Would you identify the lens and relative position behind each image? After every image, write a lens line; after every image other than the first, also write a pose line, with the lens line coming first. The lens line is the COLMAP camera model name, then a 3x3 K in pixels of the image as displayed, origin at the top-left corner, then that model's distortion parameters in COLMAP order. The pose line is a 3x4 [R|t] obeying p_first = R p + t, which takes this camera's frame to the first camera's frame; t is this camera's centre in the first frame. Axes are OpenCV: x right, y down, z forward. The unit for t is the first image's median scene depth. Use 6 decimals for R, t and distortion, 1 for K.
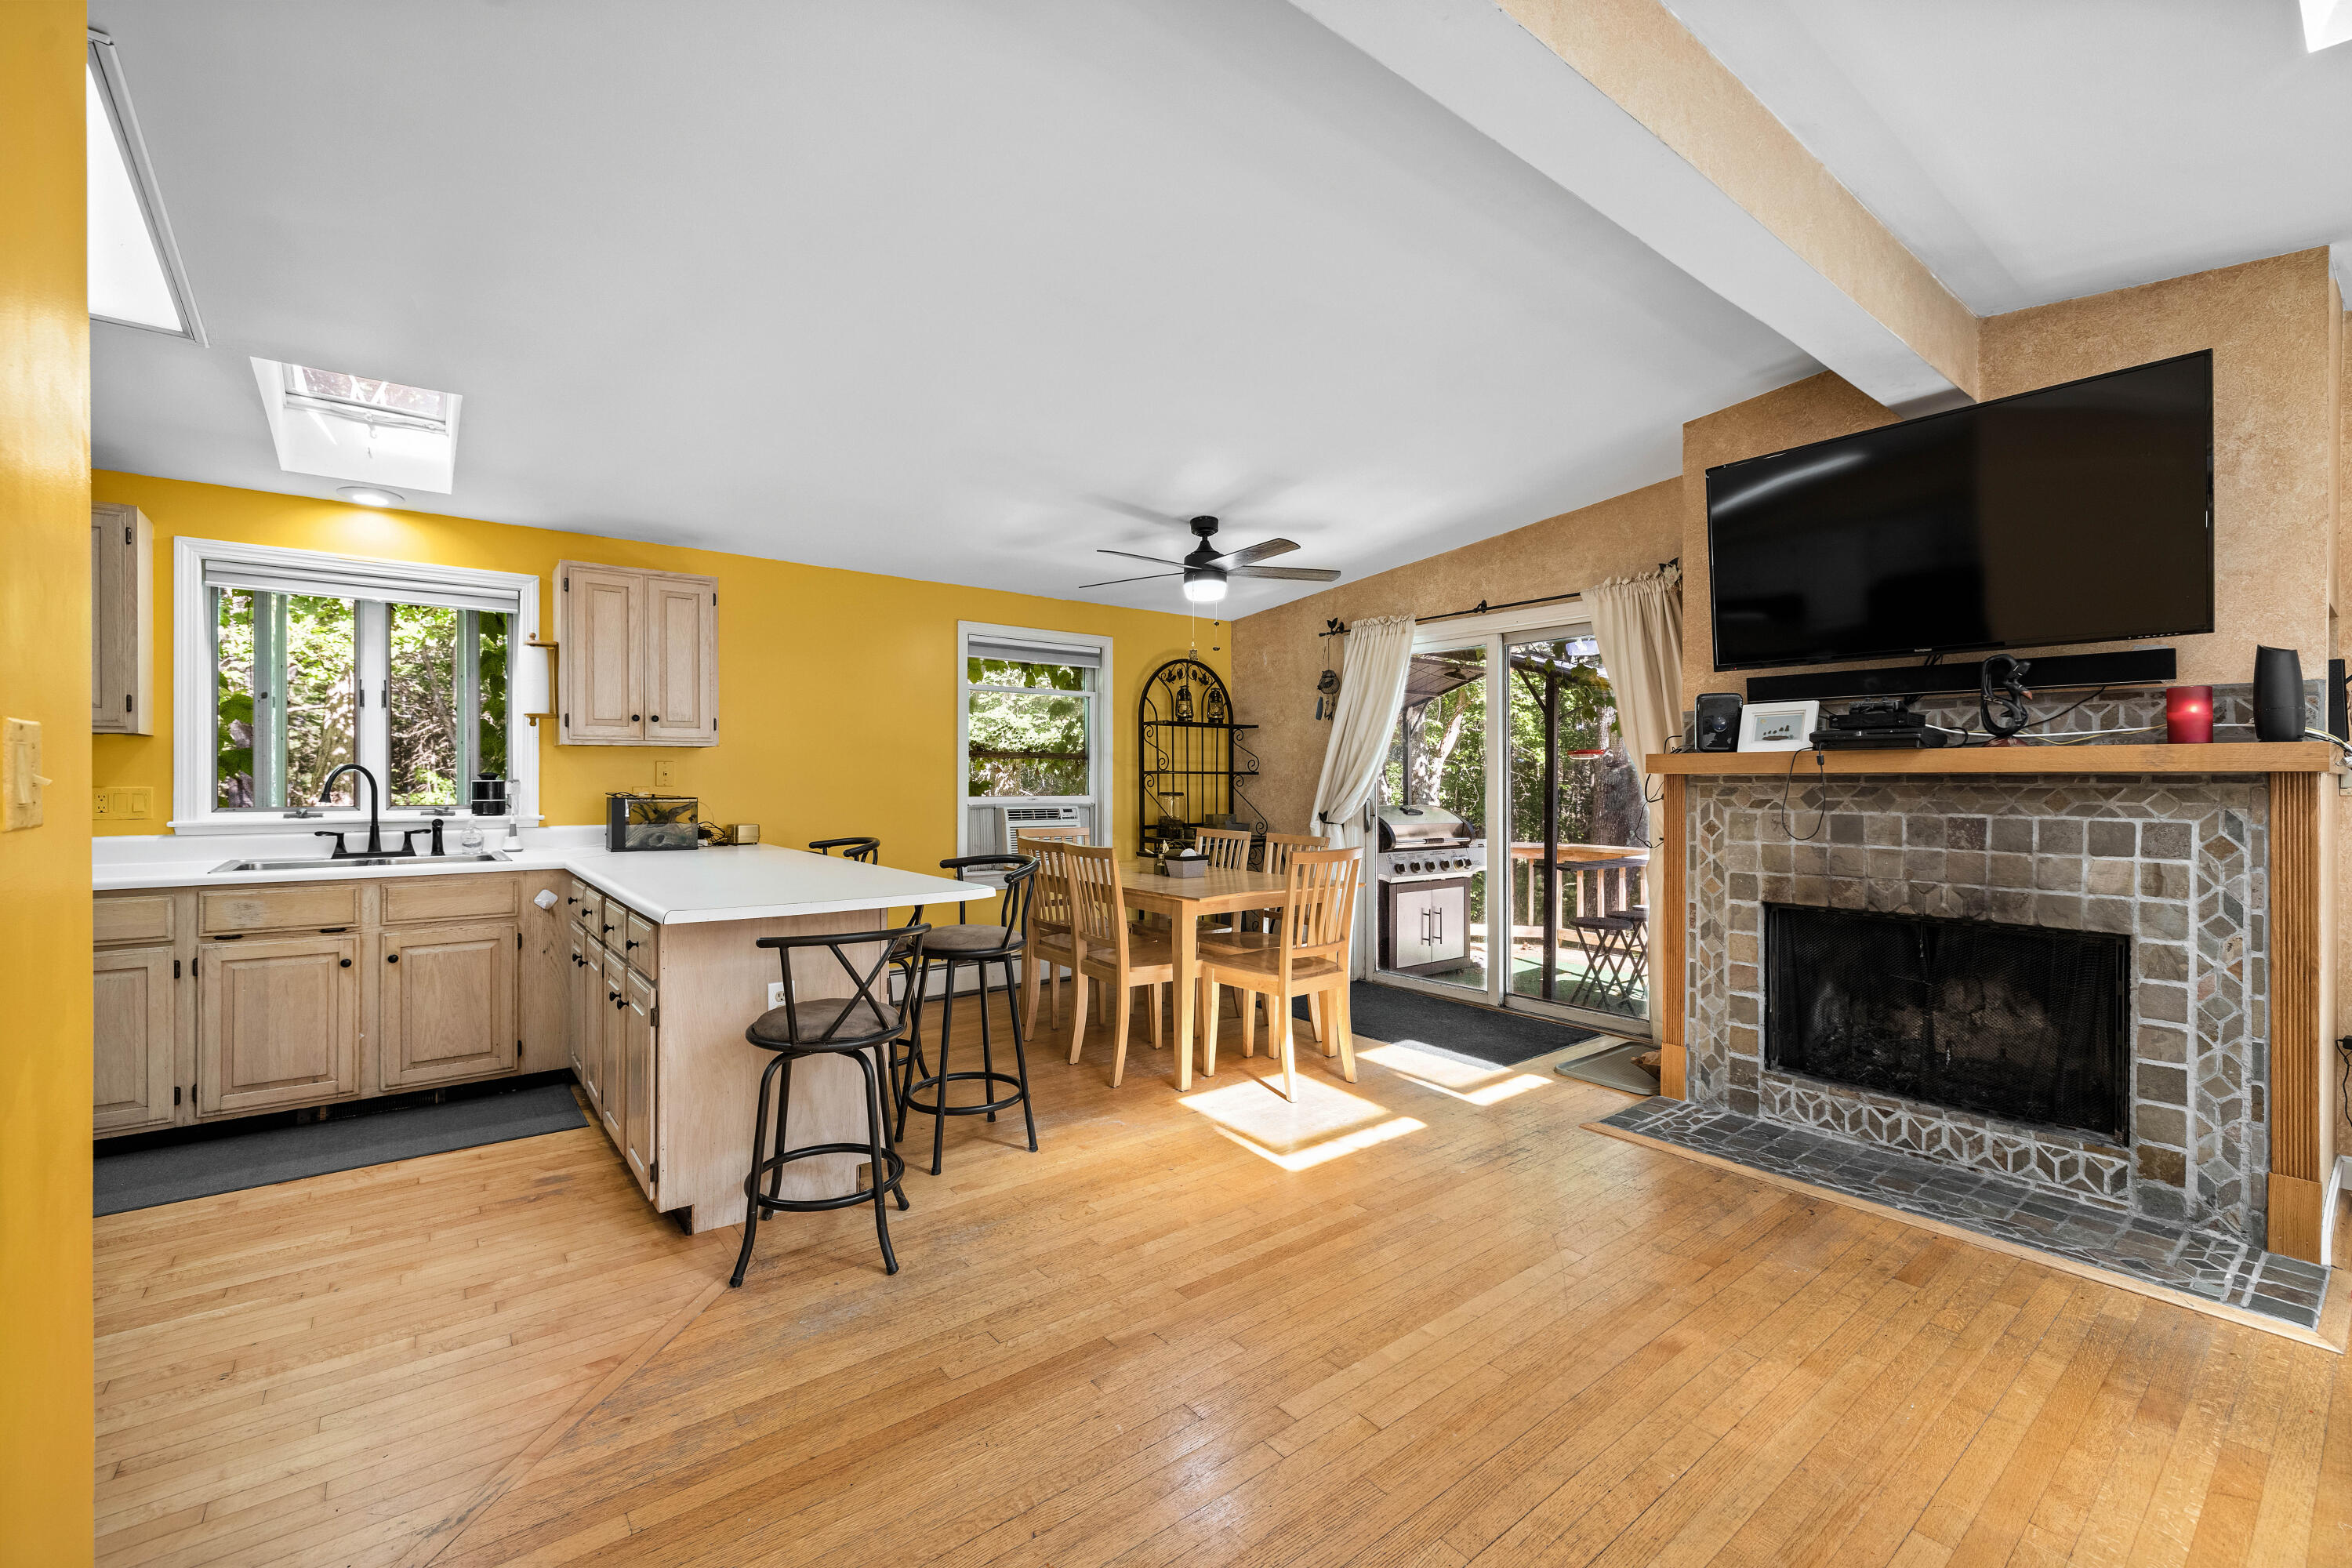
lens RADIAL K [[984.4, 0, 1162.1], [0, 984.4, 781.4], [0, 0, 1]] dist [-0.000370, -0.000263]
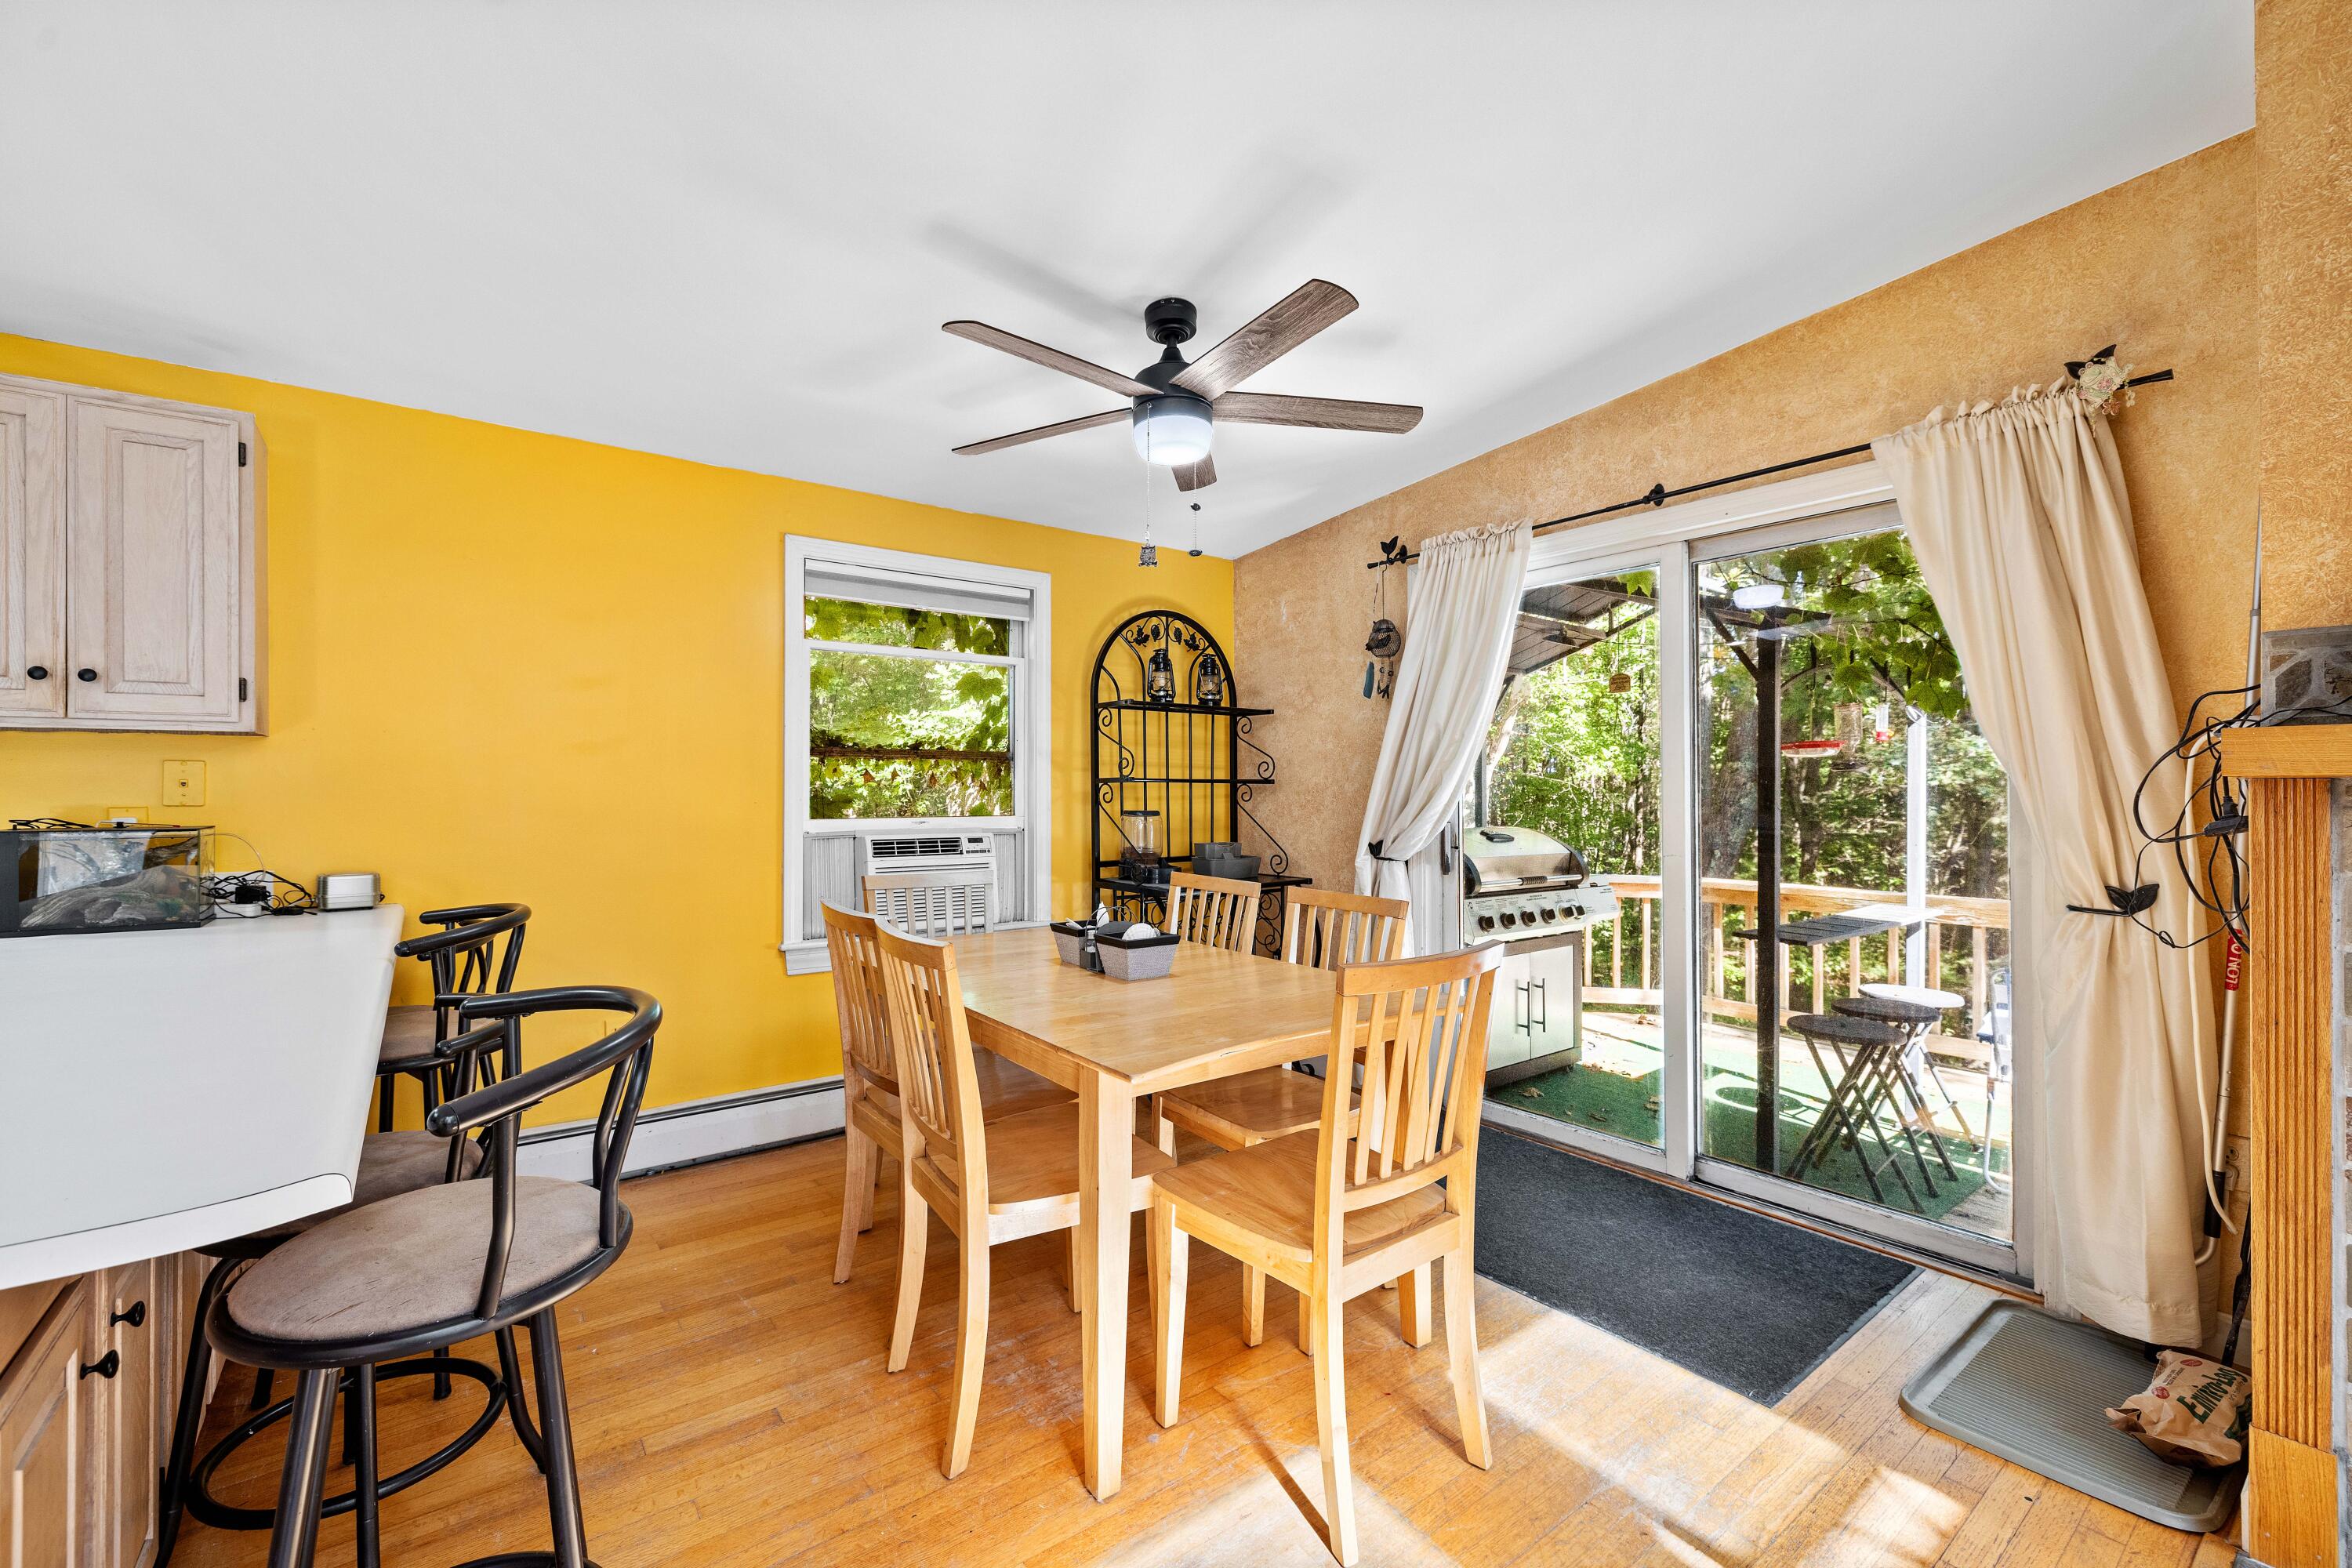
lens RADIAL K [[984.4, 0, 1158.4], [0, 984.4, 783.0], [0, 0, 1]] dist [-0.000370, -0.000263]
pose [[0.999765, -0.002086, -0.021573, 0.056717], [0.001897, 0.999960, -0.008757, -0.002548], [0.021590, 0.008714, 0.999729, 0.555625]]
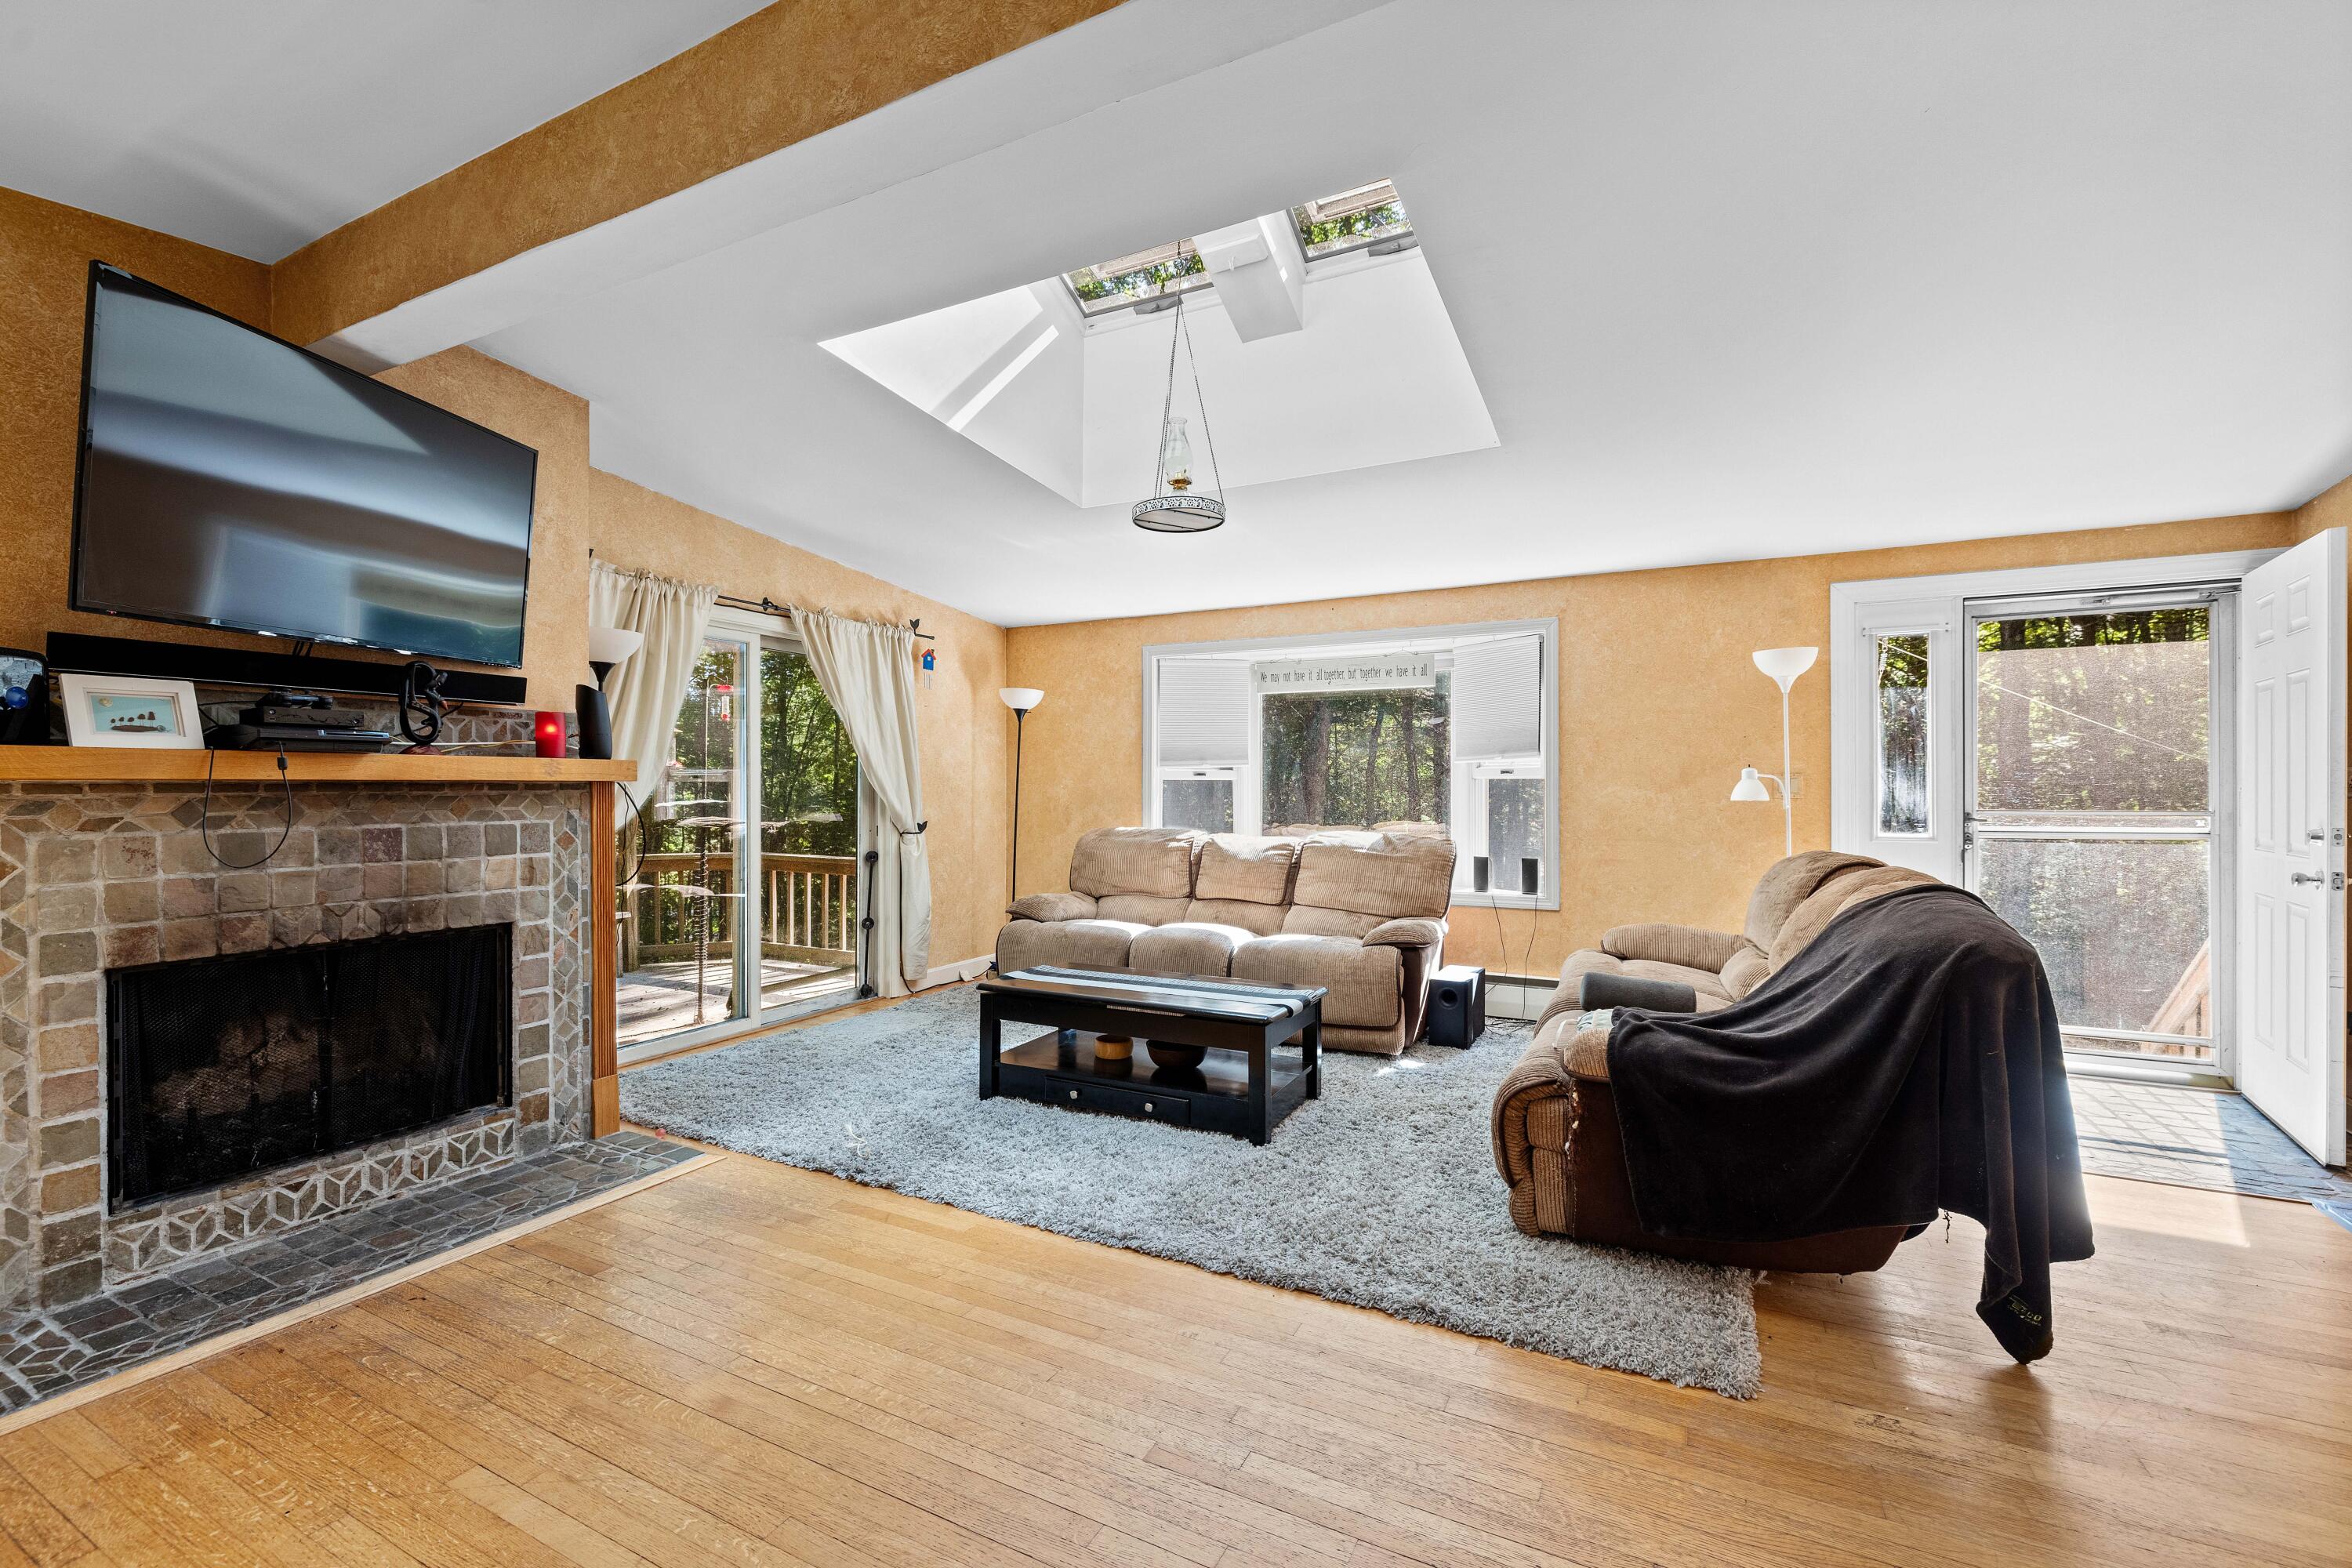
lens RADIAL K [[984.4, 0, 1161.4], [0, 984.4, 790.1], [0, 0, 1]] dist [-0.000370, -0.000263]
pose [[-0.413015, -0.006523, 0.910701, -0.270686], [0.001785, 0.999967, 0.007972, -0.004538], [-0.910723, 0.004919, -0.412989, 0.553704]]
